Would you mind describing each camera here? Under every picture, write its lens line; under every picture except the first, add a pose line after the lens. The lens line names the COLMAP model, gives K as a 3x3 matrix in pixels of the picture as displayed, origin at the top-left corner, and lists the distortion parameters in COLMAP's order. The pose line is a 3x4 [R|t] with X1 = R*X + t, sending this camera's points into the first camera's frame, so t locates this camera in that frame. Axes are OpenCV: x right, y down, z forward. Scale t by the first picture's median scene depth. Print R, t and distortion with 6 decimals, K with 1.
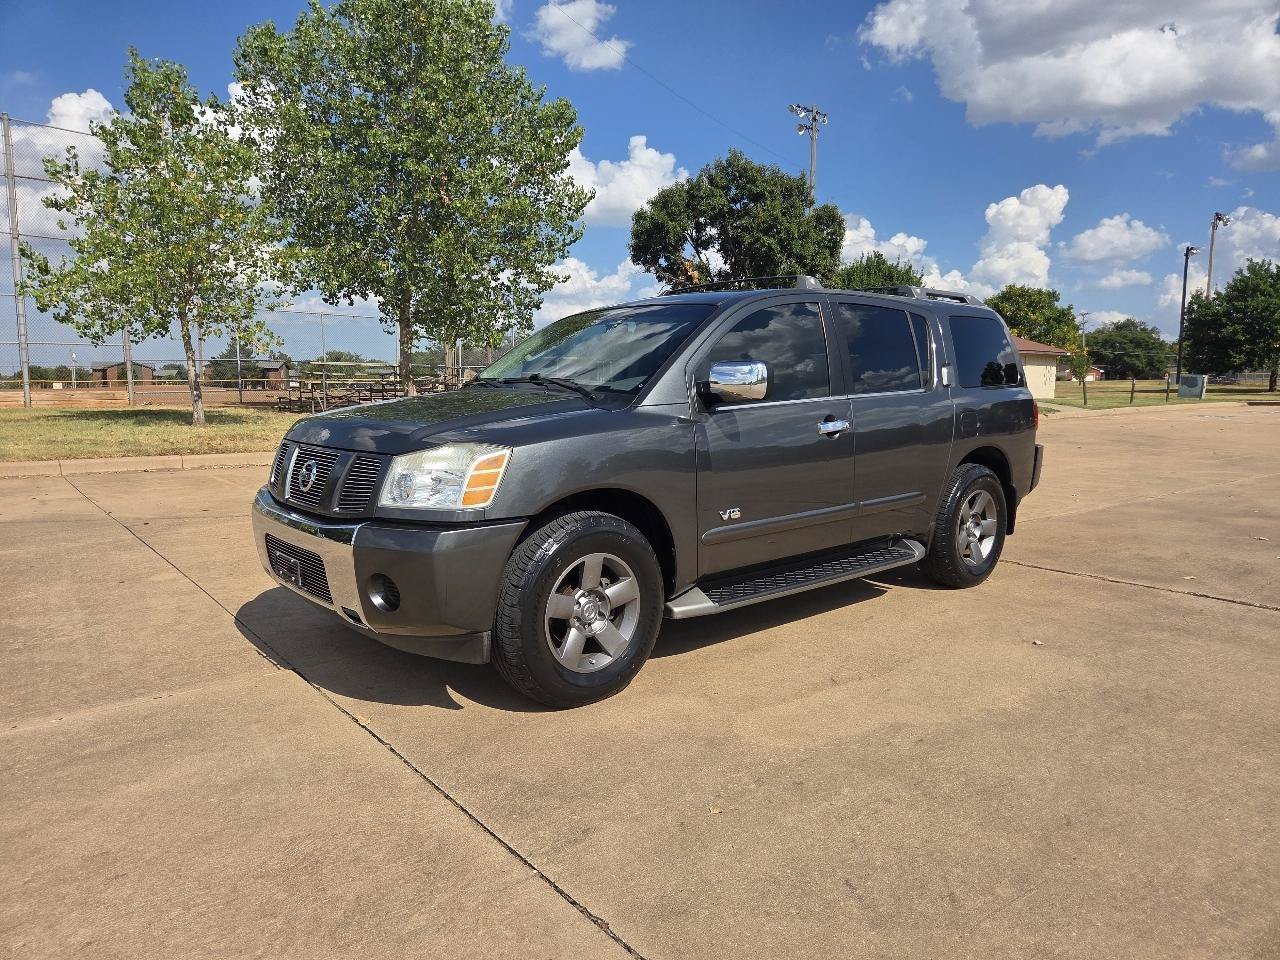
lens RADIAL K [[858.6, 0, 635.6], [0, 858.6, 483.5], [0, 0, 1]] dist [0.060846, -0.056031]
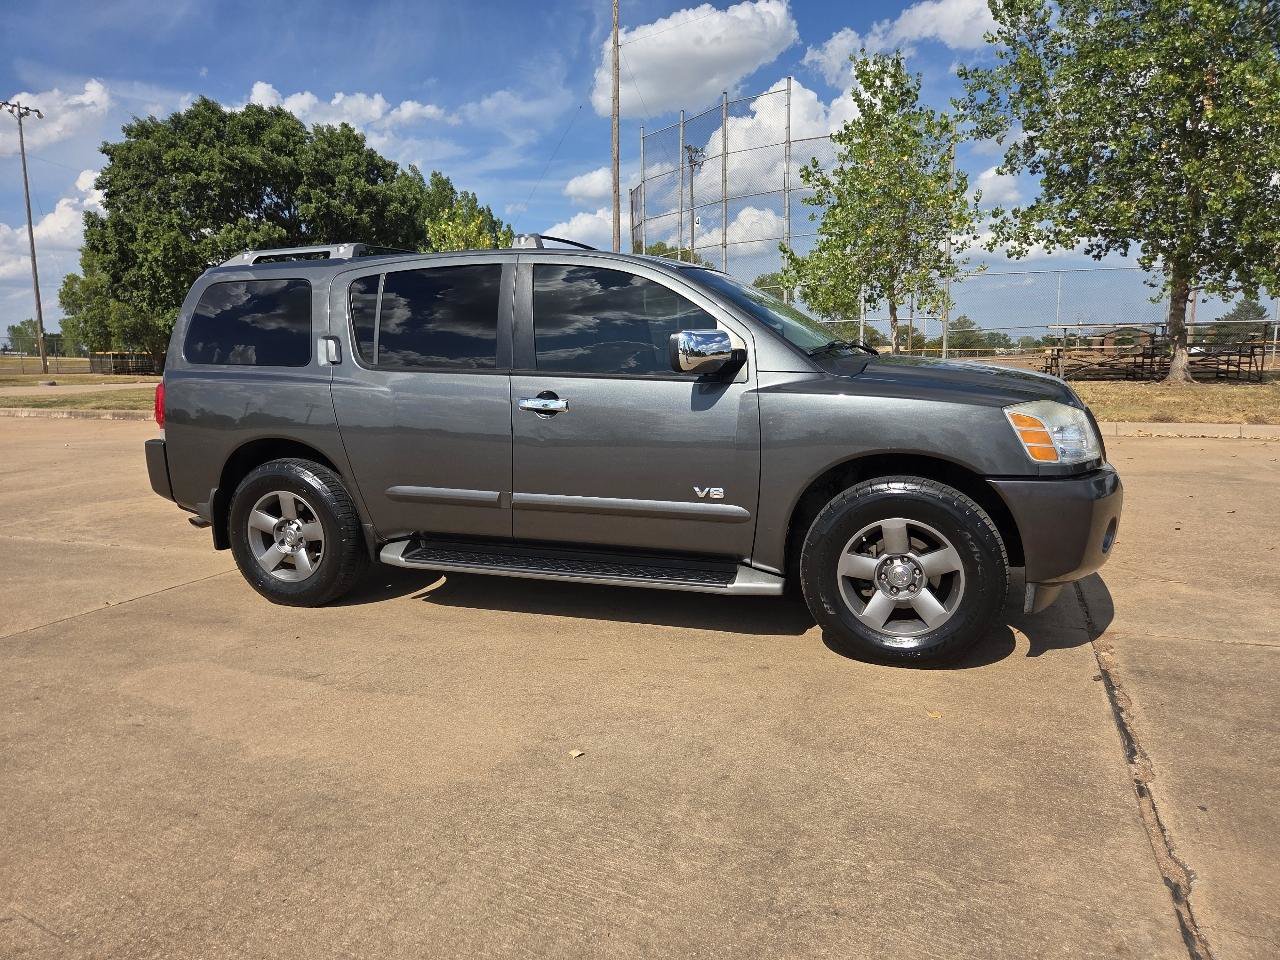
lens RADIAL K [[858.6, 0, 638.6], [0, 858.6, 488.6], [0, 0, 1]] dist [0.060846, -0.056031]
pose [[0.492581, 0.123389, -0.861475, 0.293531], [-0.084546, 0.992000, 0.093742, -0.022734], [0.866150, 0.026659, 0.499072, 0.204039]]
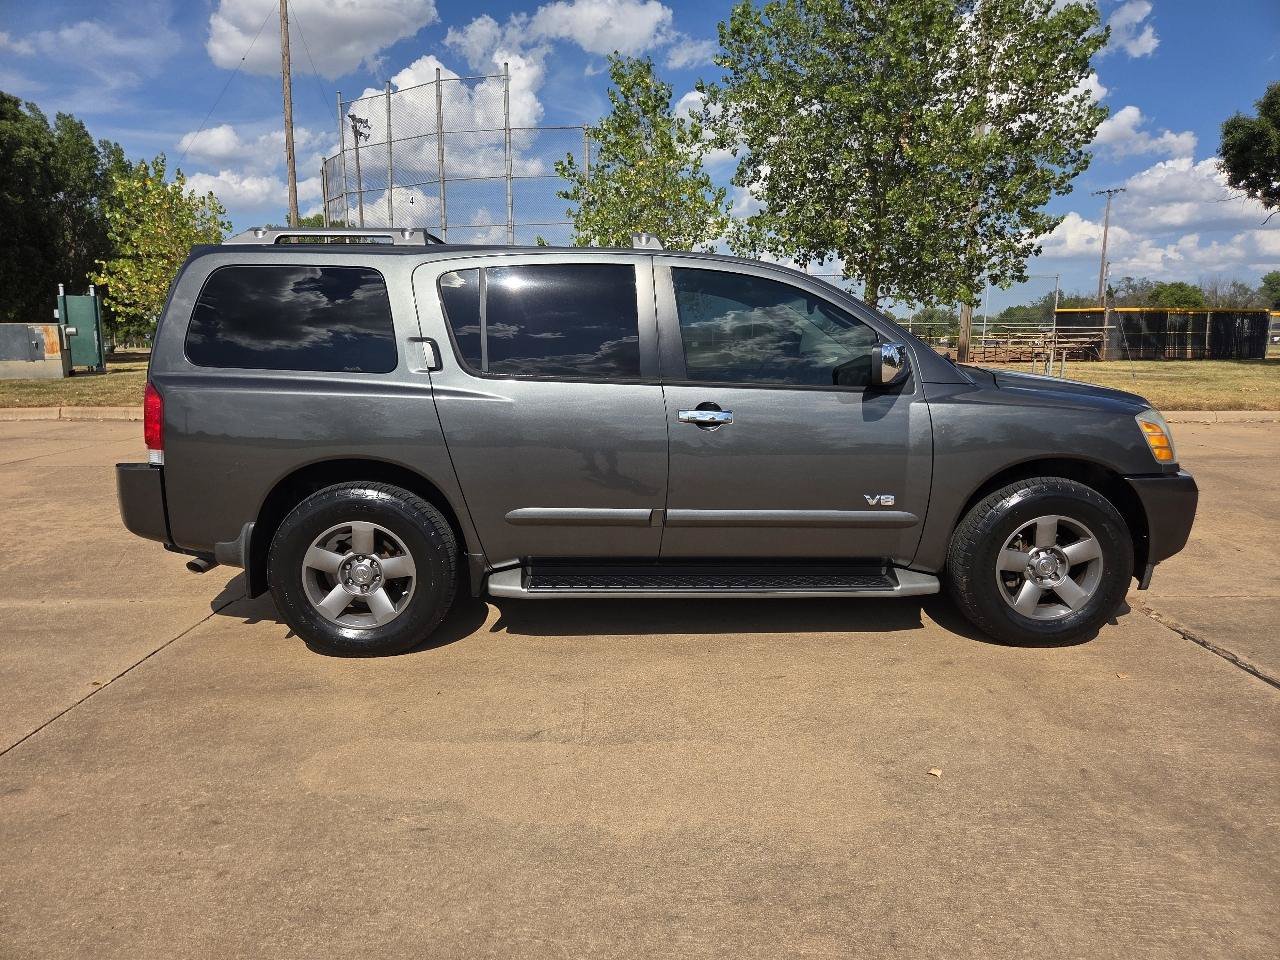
lens RADIAL K [[858.6, 0, 645.5], [0, 858.6, 483.9], [0, 0, 1]] dist [0.060846, -0.056031]
pose [[0.788887, 0.102877, -0.605866, 0.193179], [-0.073012, 0.994596, 0.073817, -0.018775], [0.610186, -0.013998, 0.792134, 0.102959]]
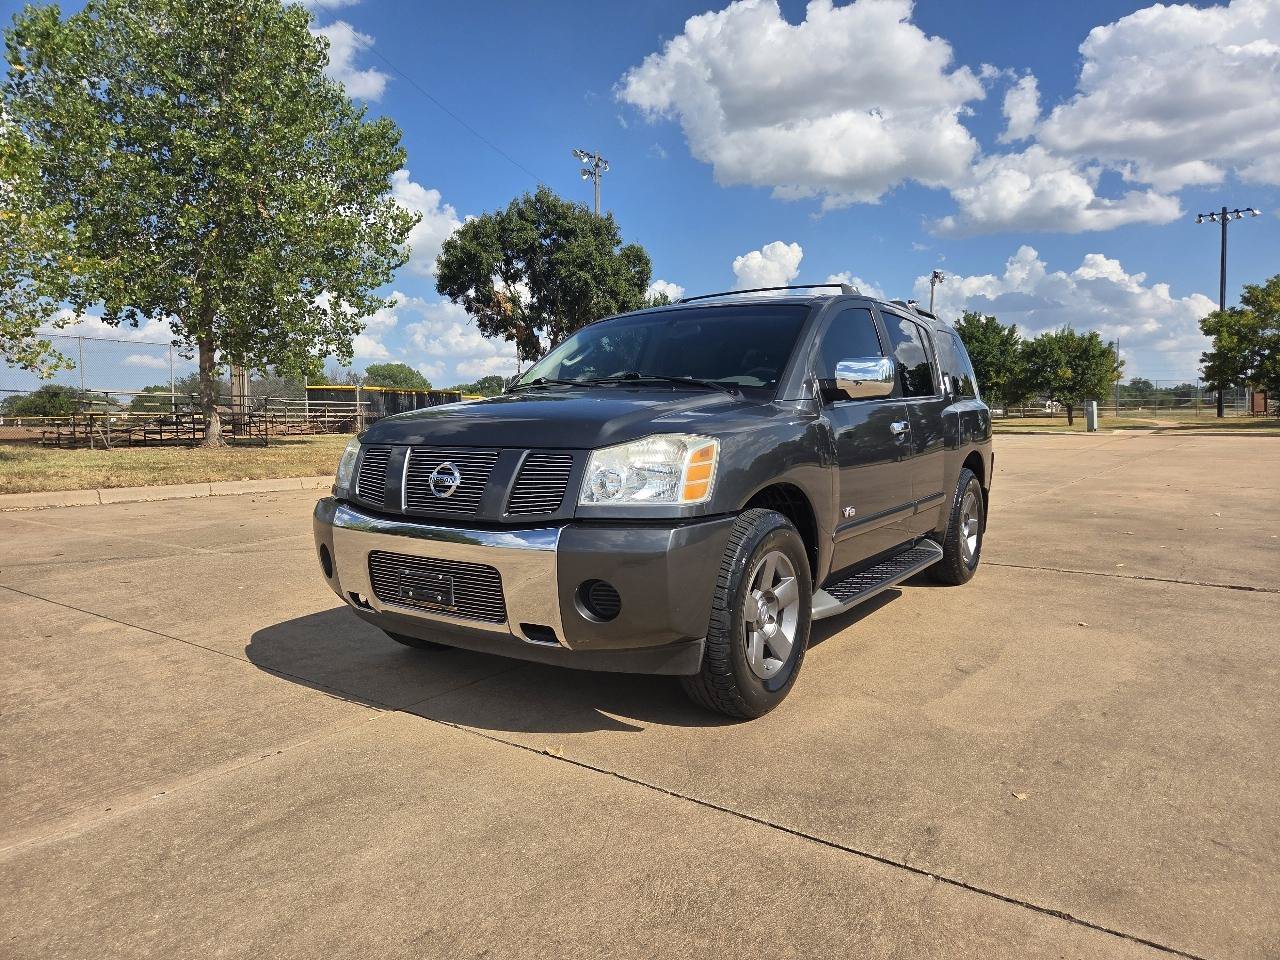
lens RADIAL K [[858.6, 0, 645.4], [0, 858.6, 480.2], [0, 0, 1]] dist [0.060846, -0.056031]
pose [[0.963481, -0.024378, 0.266666, -0.097658], [0.036772, 0.998458, -0.041583, 0.008322], [-0.265242, 0.049870, 0.962891, 0.026016]]
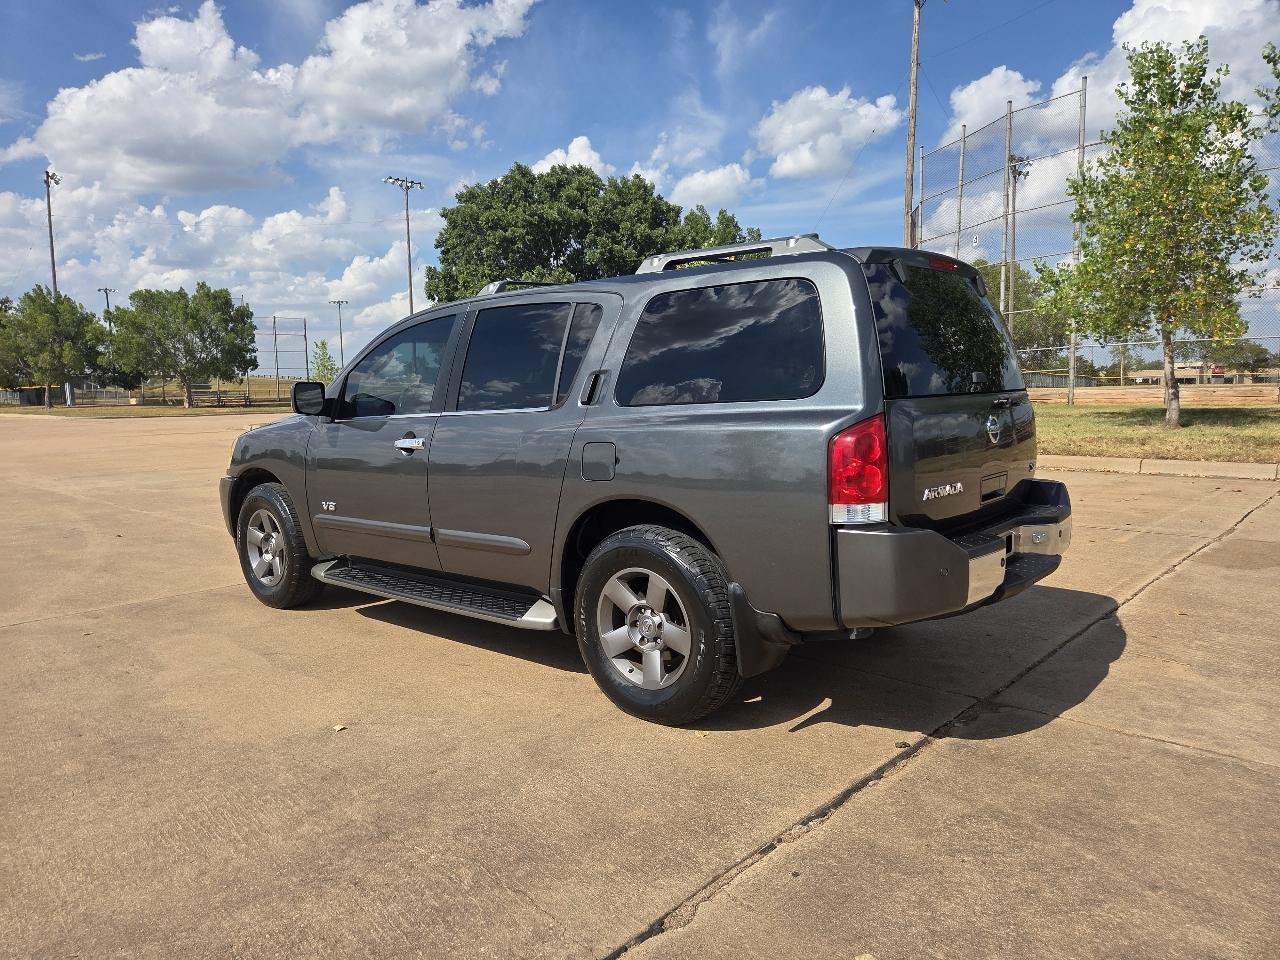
lens RADIAL K [[858.6, 0, 627.1], [0, 858.6, 481.9], [0, 0, 1]] dist [0.060846, -0.056031]
pose [[0.142161, 0.104119, -0.984352, 0.355369], [-0.096764, 0.991151, 0.090863, -0.039238], [0.985102, 0.082333, 0.150978, 0.315143]]
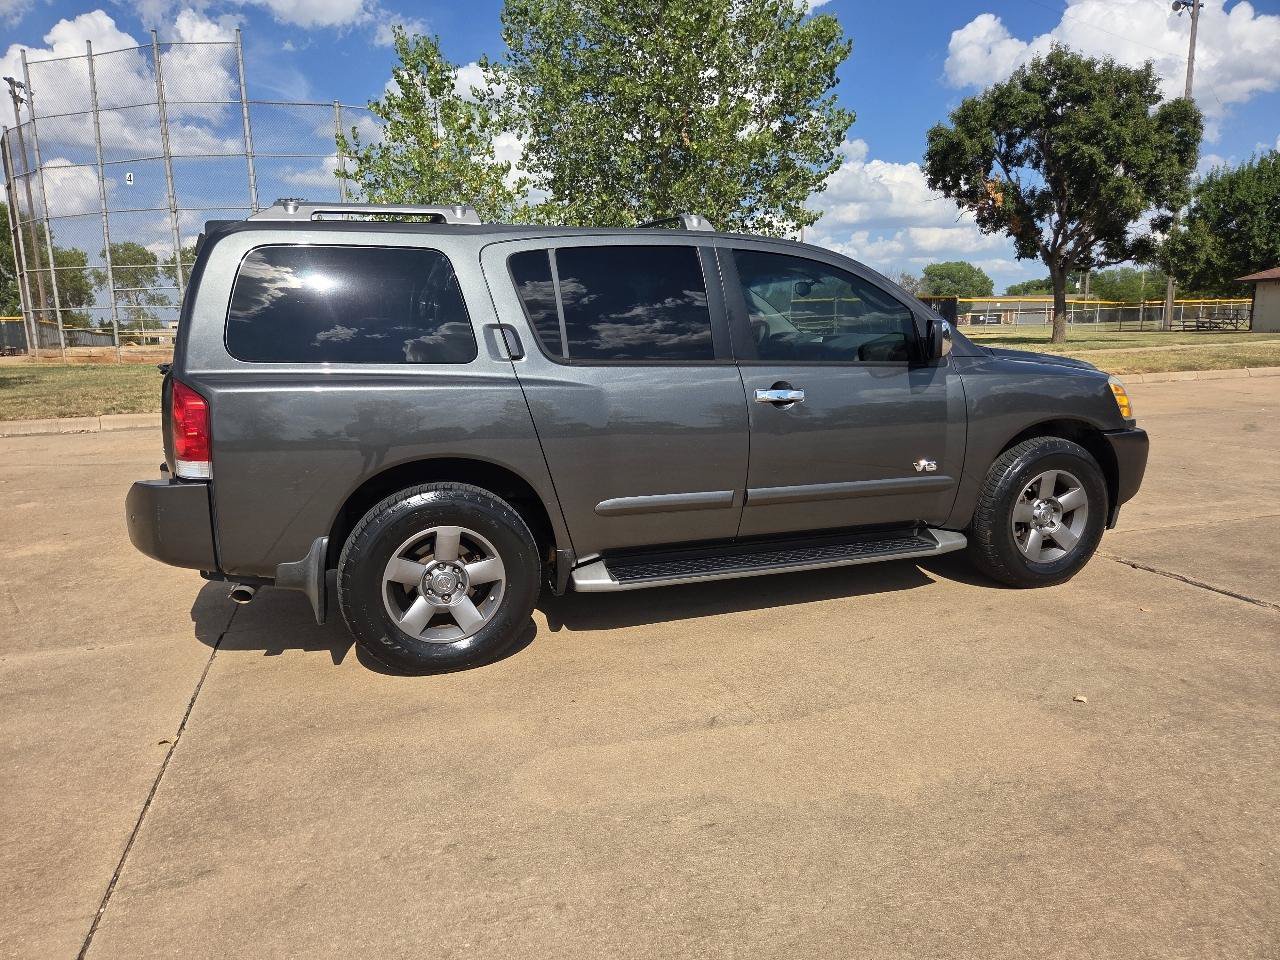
lens RADIAL K [[858.6, 0, 630.8], [0, 858.6, 488.7], [0, 0, 1]] dist [0.060846, -0.056031]
pose [[0.931860, 0.048481, -0.359563, 0.108041], [-0.022958, 0.996925, 0.074920, -0.011835], [0.362090, -0.061560, 0.930108, 0.057004]]
